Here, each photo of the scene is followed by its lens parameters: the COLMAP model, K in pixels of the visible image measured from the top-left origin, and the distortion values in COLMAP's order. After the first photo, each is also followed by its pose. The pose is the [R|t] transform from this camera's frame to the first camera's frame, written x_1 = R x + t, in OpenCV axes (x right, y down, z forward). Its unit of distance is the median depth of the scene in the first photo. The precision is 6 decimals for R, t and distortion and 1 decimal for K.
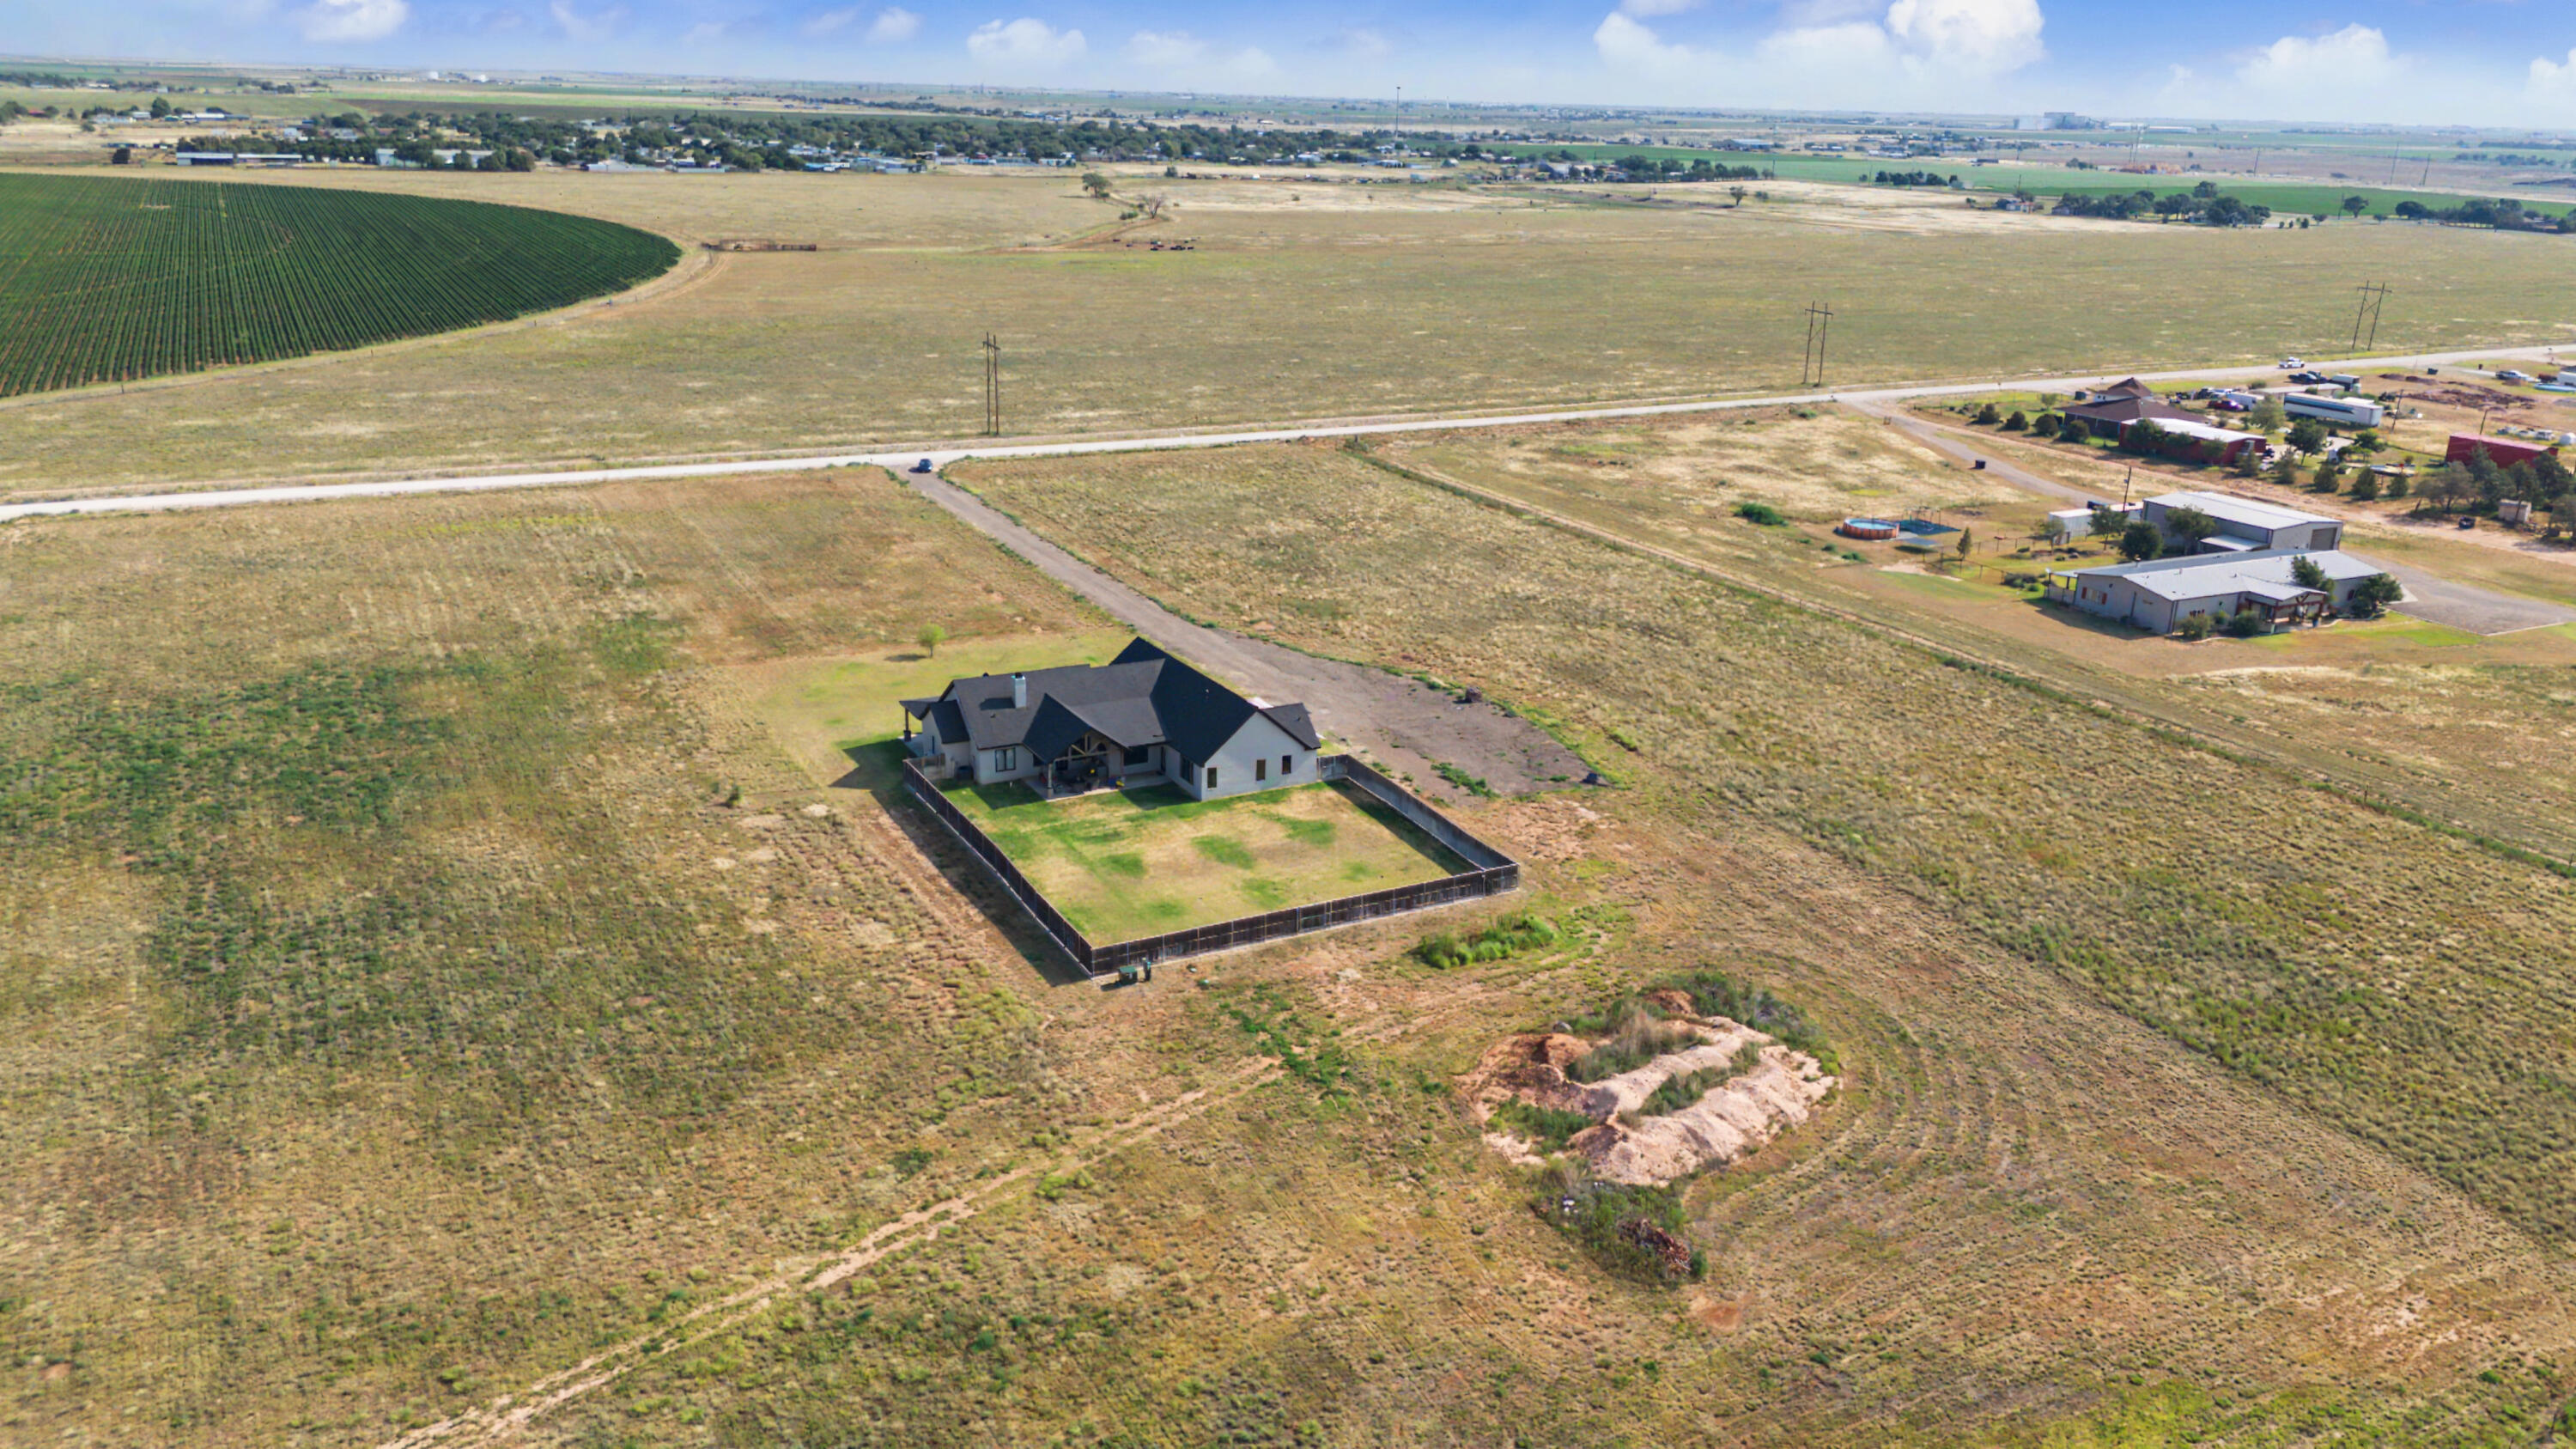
lens RADIAL K [[1885.6, 0, 1288.0], [0, 1885.6, 724.5], [0, 0, 1]] dist [0.102693, -0.139106]
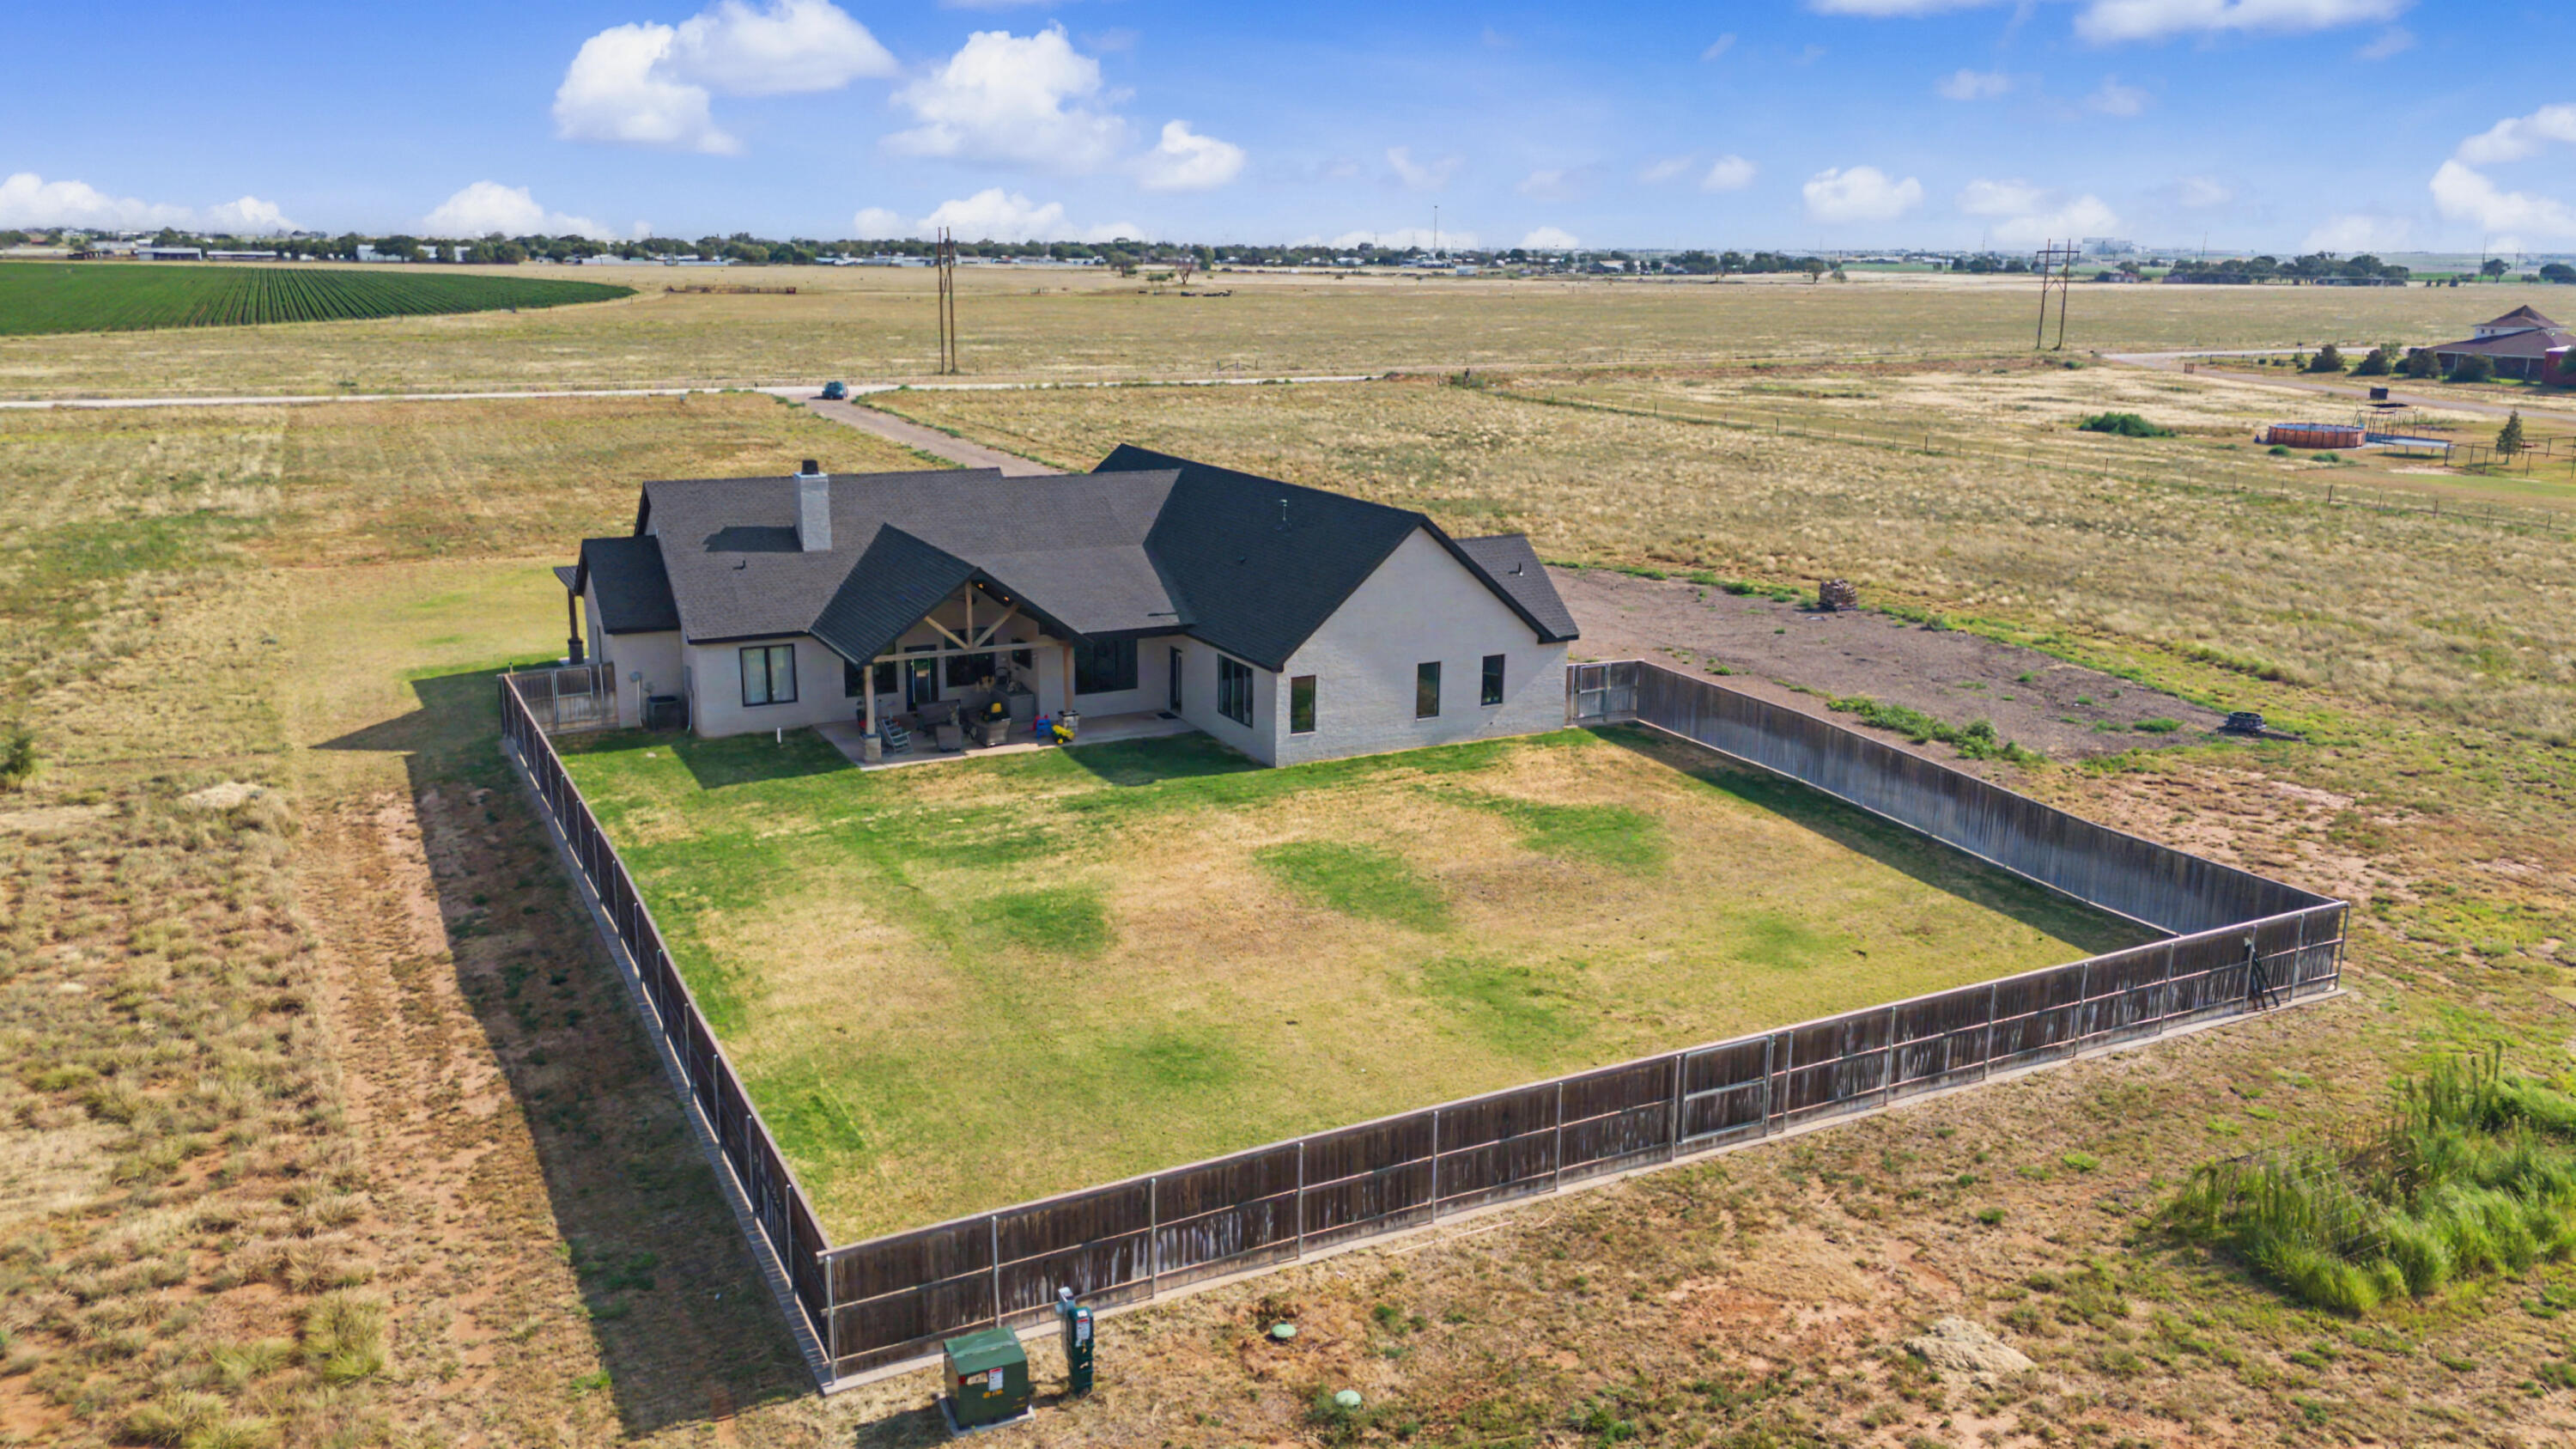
lens RADIAL K [[1885.6, 0, 1288.0], [0, 1885.6, 724.5], [0, 0, 1]] dist [0.102693, -0.139106]
pose [[0.999744, -0.012073, -0.019145, -0.036670], [0.010597, 0.997099, -0.075374, 0.061207], [0.019999, 0.075152, 0.996972, 0.633391]]
